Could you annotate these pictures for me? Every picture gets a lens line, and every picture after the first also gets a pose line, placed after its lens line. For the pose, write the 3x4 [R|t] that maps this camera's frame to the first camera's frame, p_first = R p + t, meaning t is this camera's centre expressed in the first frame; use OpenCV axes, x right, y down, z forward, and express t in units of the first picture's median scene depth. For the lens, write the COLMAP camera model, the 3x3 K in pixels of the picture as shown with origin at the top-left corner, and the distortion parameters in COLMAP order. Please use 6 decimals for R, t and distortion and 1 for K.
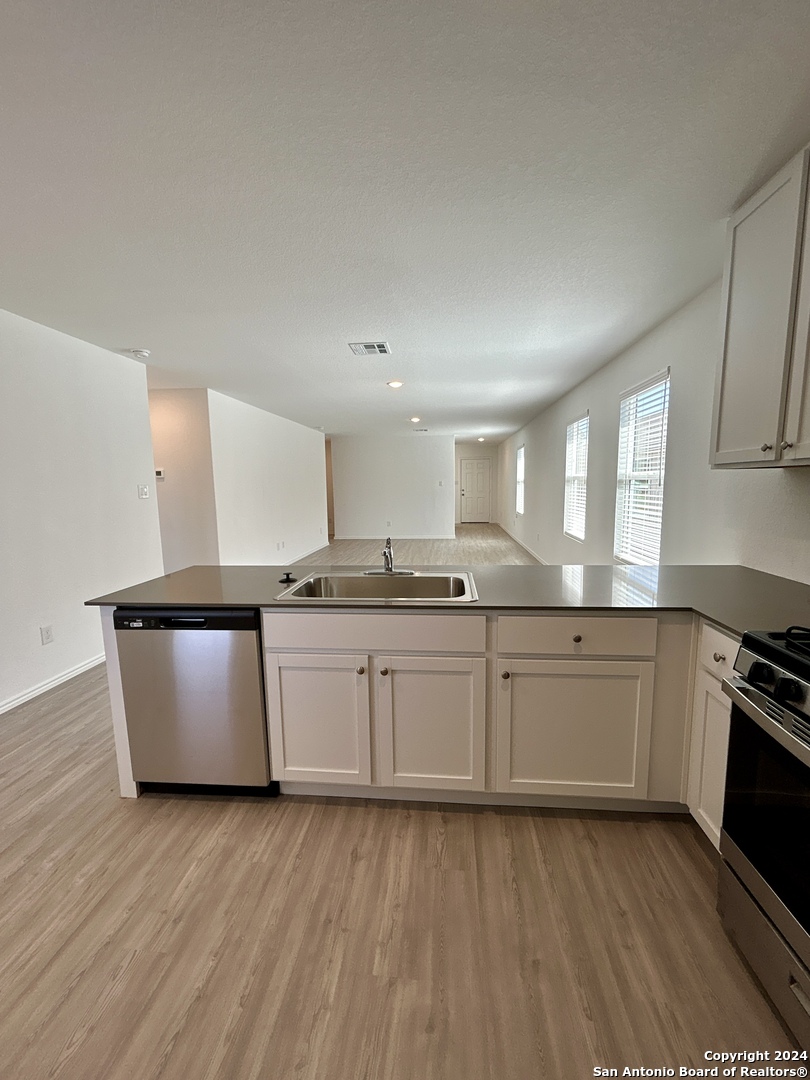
lens RADIAL K [[439.1, 0, 406.9], [0, 439.1, 541.9], [0, 0, 1]] dist [0.000405, 0.001165]
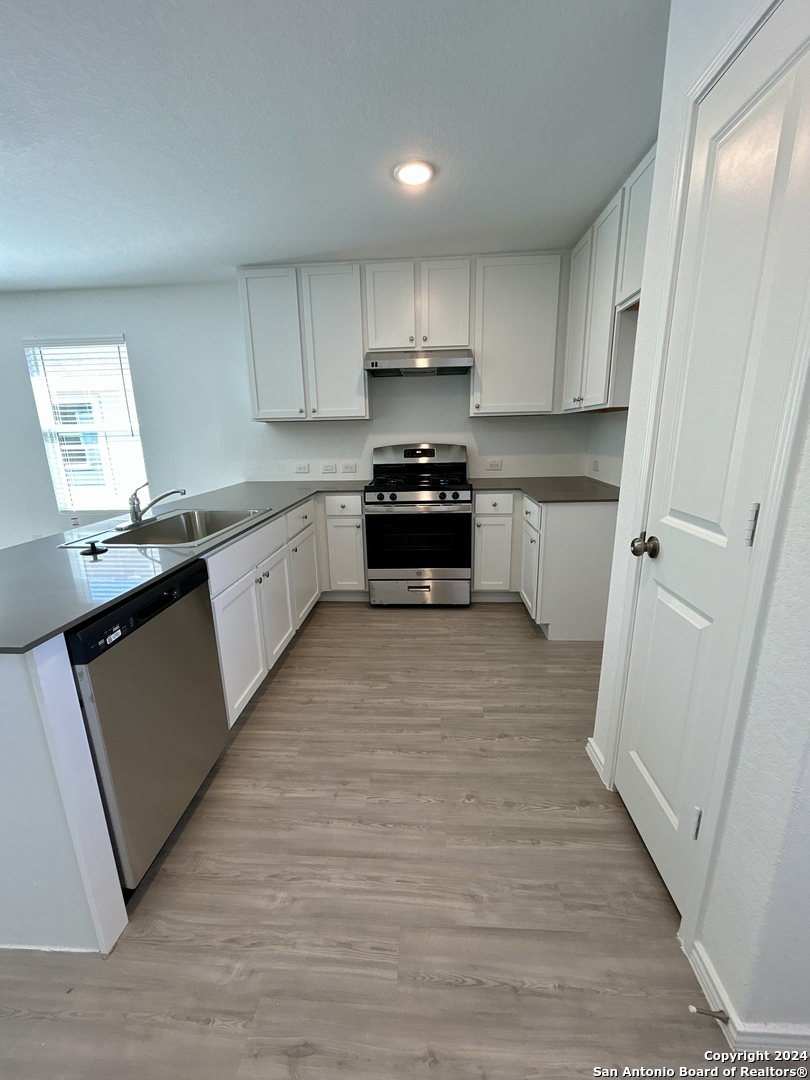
lens RADIAL K [[439.1, 0, 402.1], [0, 439.1, 533.8], [0, 0, 1]] dist [0.000405, 0.001165]
pose [[-0.030726, -0.210539, 0.977102, -1.491744], [0.157056, 0.964404, 0.212742, -0.027714], [-0.987112, 0.159996, 0.003435, 0.700708]]
